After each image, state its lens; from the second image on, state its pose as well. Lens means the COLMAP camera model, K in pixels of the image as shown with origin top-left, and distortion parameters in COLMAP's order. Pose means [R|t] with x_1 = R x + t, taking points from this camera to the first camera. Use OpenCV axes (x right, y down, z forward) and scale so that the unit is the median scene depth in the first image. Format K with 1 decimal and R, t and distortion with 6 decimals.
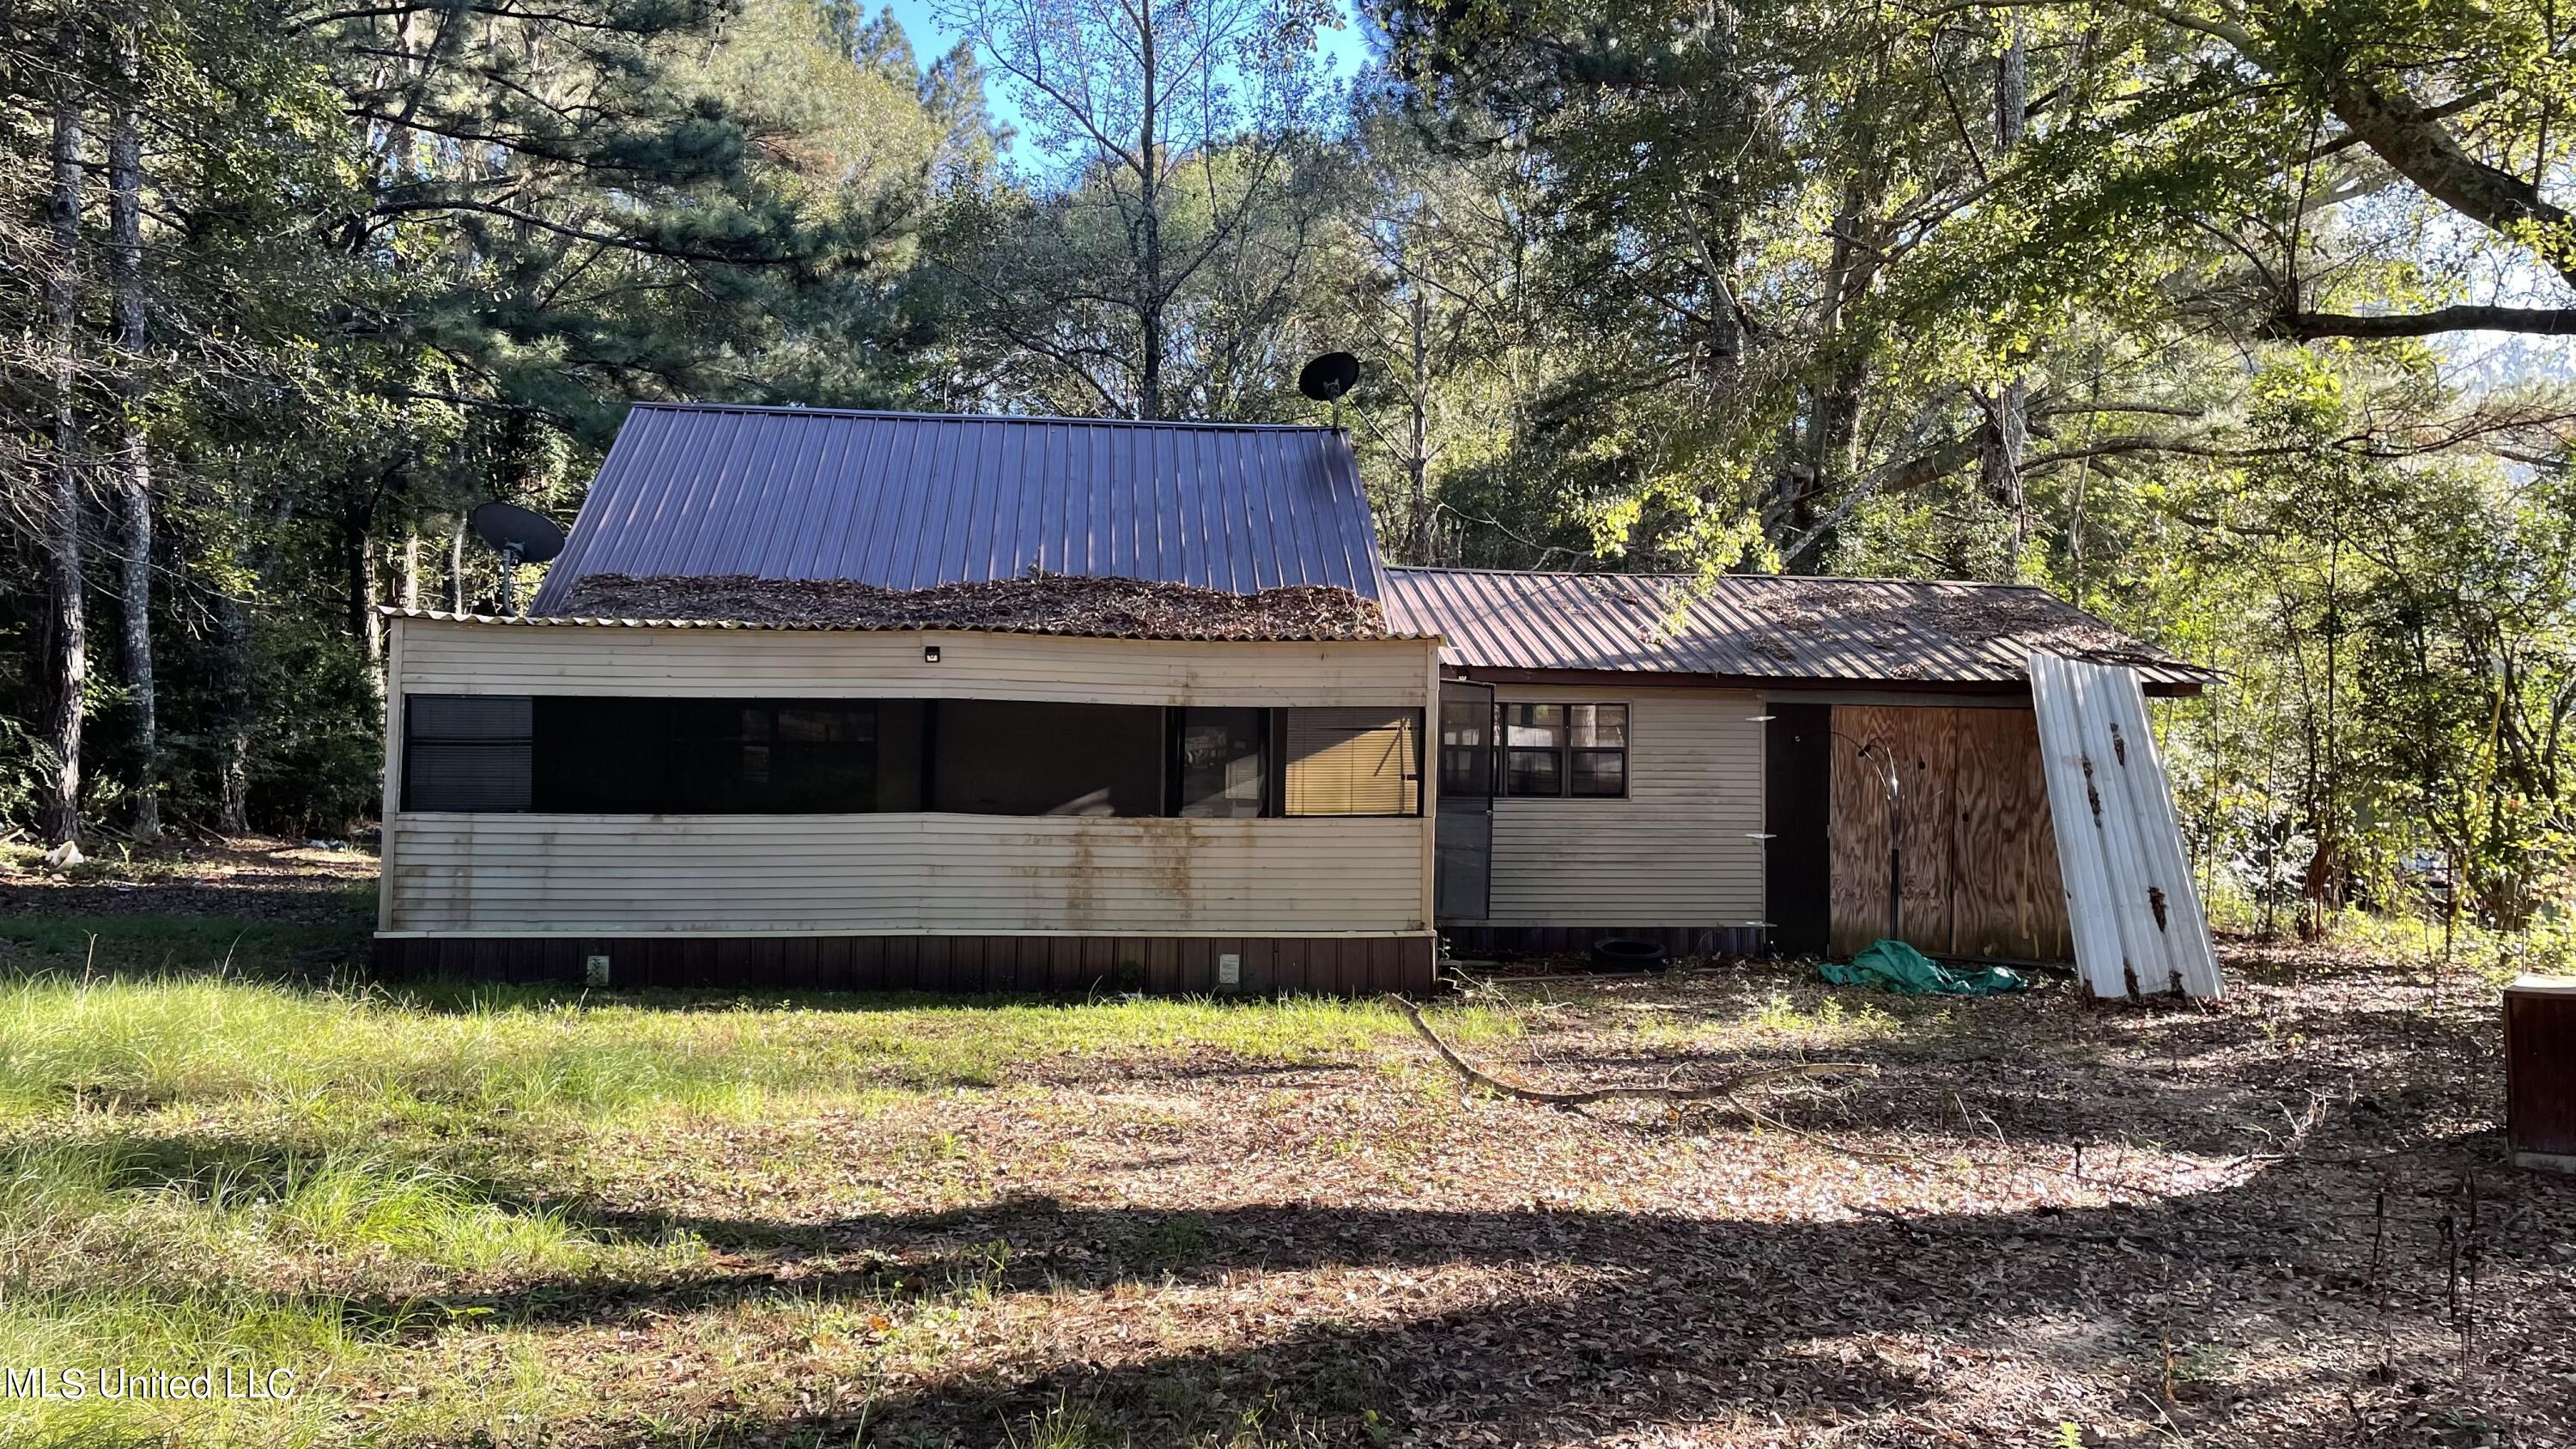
lens RADIAL K [[2066.1, 0, 1288.0], [0, 2066.1, 724.5], [0, 0, 1]] dist [-0.009821, -0.007988]
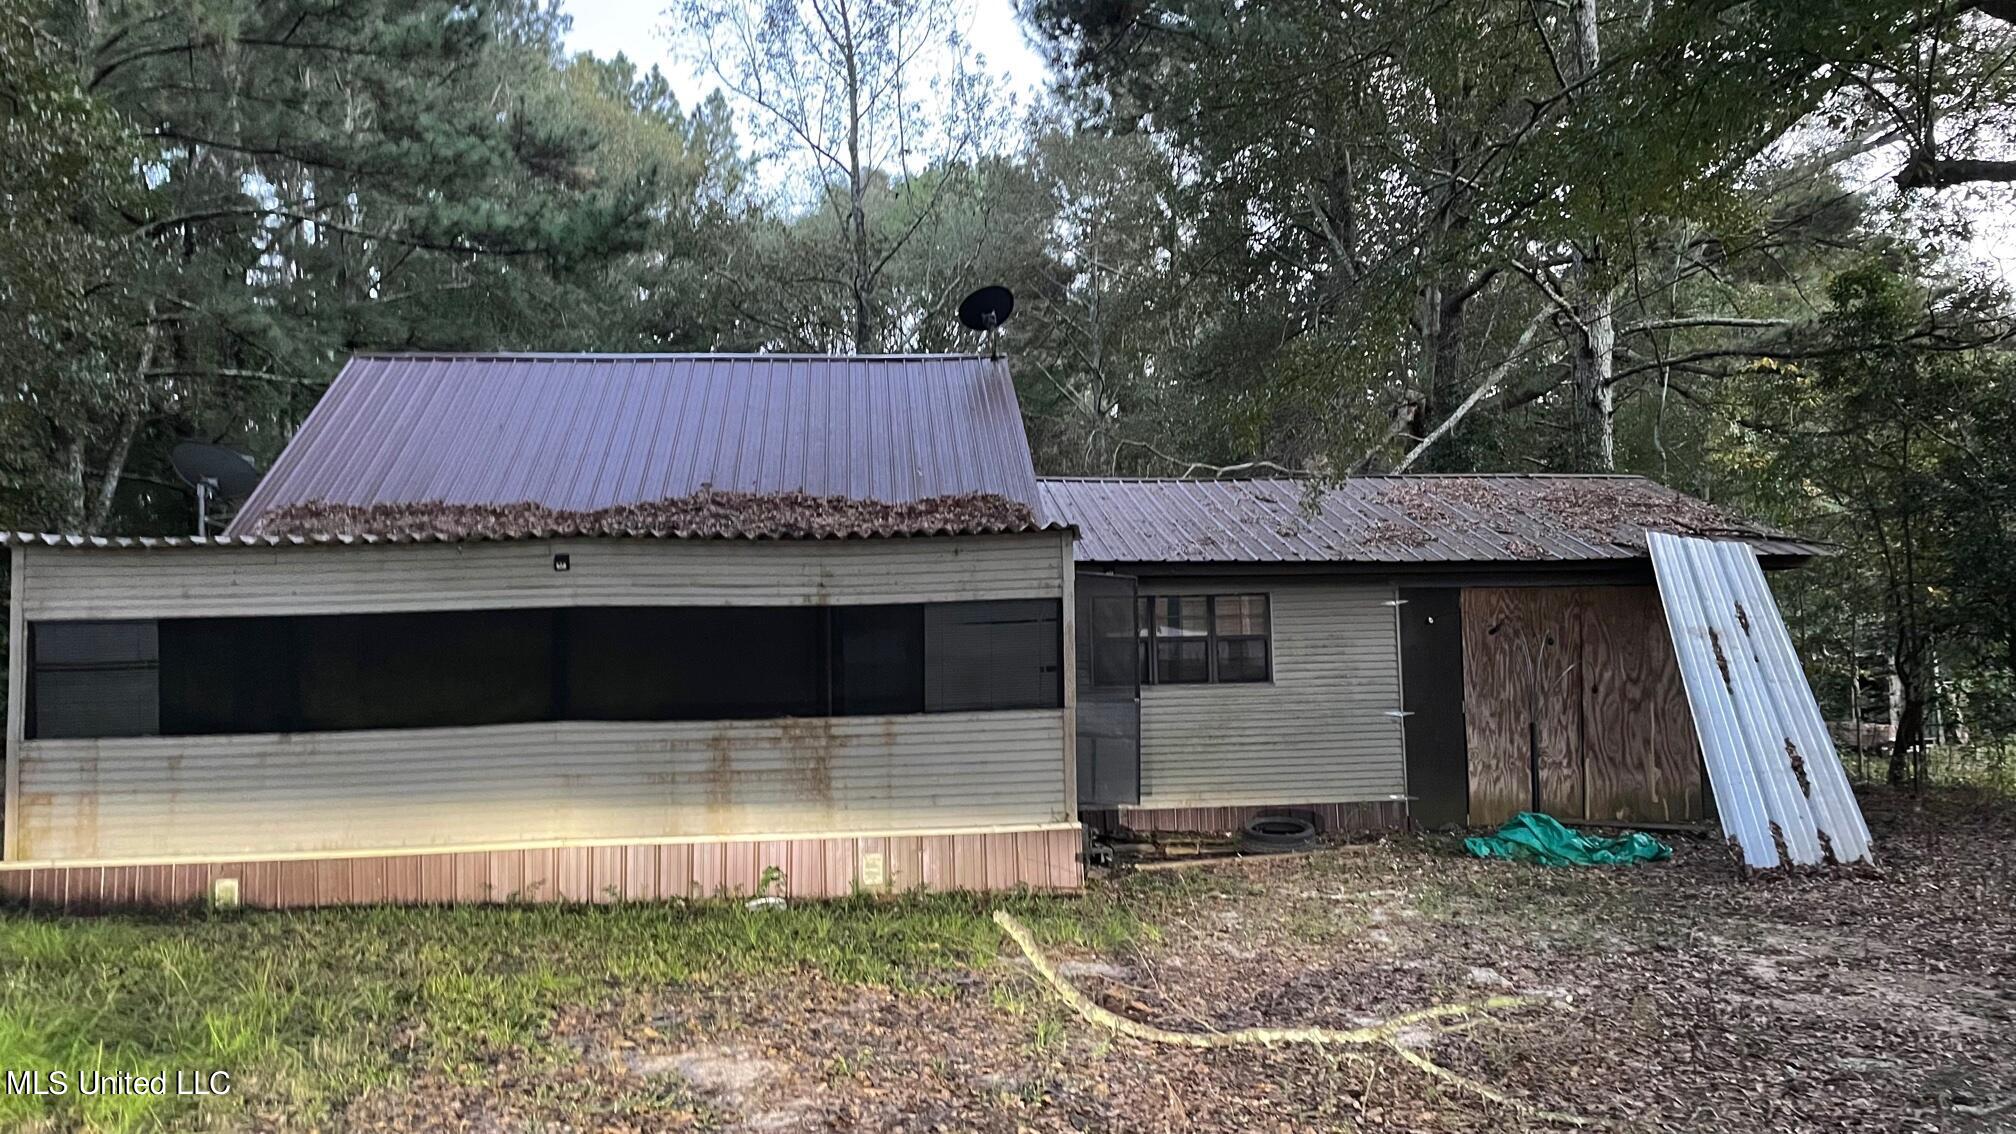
lens RADIAL K [[1625.7, 0, 1008.0], [0, 1625.7, 567.0], [0, 0, 1]] dist [0.002536, 0.001754]
pose [[0.999362, -0.035674, -0.001405, 0.035154], [0.035584, 0.998489, -0.041865, 0.007147], [0.002897, 0.041789, 0.999122, 0.177879]]
